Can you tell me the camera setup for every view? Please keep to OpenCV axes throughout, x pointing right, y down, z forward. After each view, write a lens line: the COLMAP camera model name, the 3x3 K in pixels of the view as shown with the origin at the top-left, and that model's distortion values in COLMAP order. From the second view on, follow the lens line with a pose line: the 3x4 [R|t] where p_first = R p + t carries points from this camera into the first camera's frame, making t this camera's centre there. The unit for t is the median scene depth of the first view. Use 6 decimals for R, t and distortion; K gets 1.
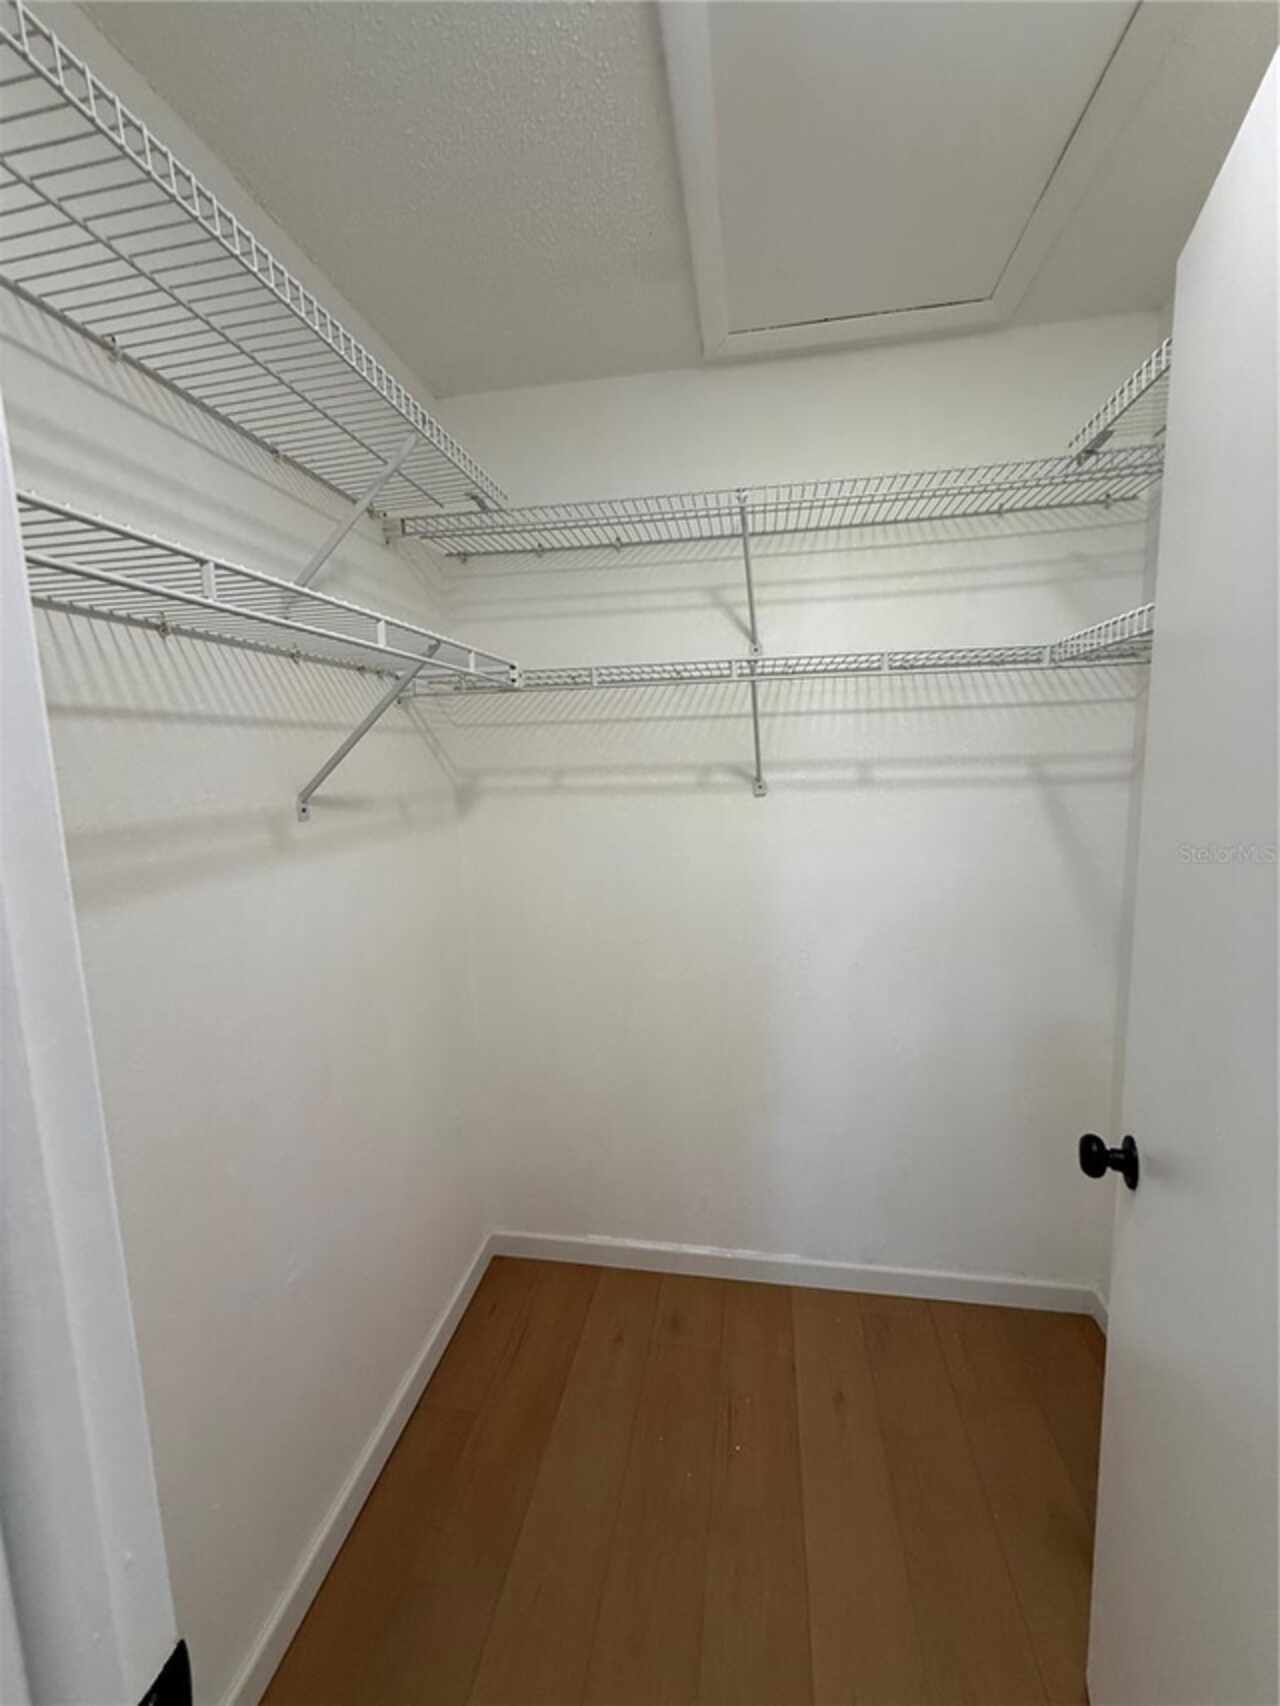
lens RADIAL K [[678.2, 0, 637.7], [0, 678.2, 848.9], [0, 0, 1]] dist [-0.000470, 0.000212]
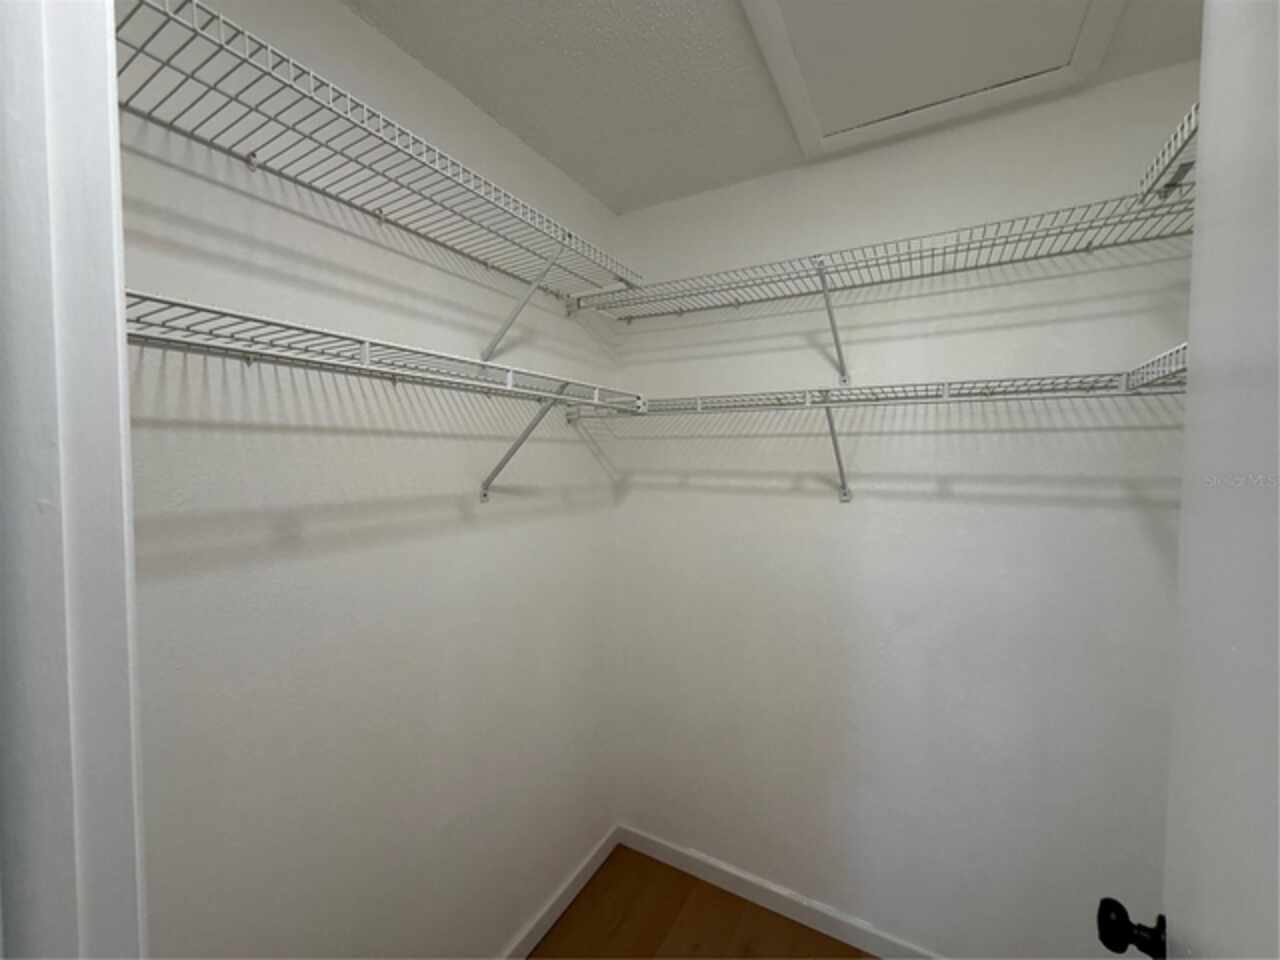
lens RADIAL K [[508.9, 0, 640.6], [0, 508.9, 481.4], [0, 0, 1]] dist [-0.000470, 0.000212]
pose [[0.940795, 0.046405, -0.335784, 0.160207], [-0.074618, 0.994638, -0.071607, -0.026092], [0.330661, 0.092423, 0.939213, 0.053190]]
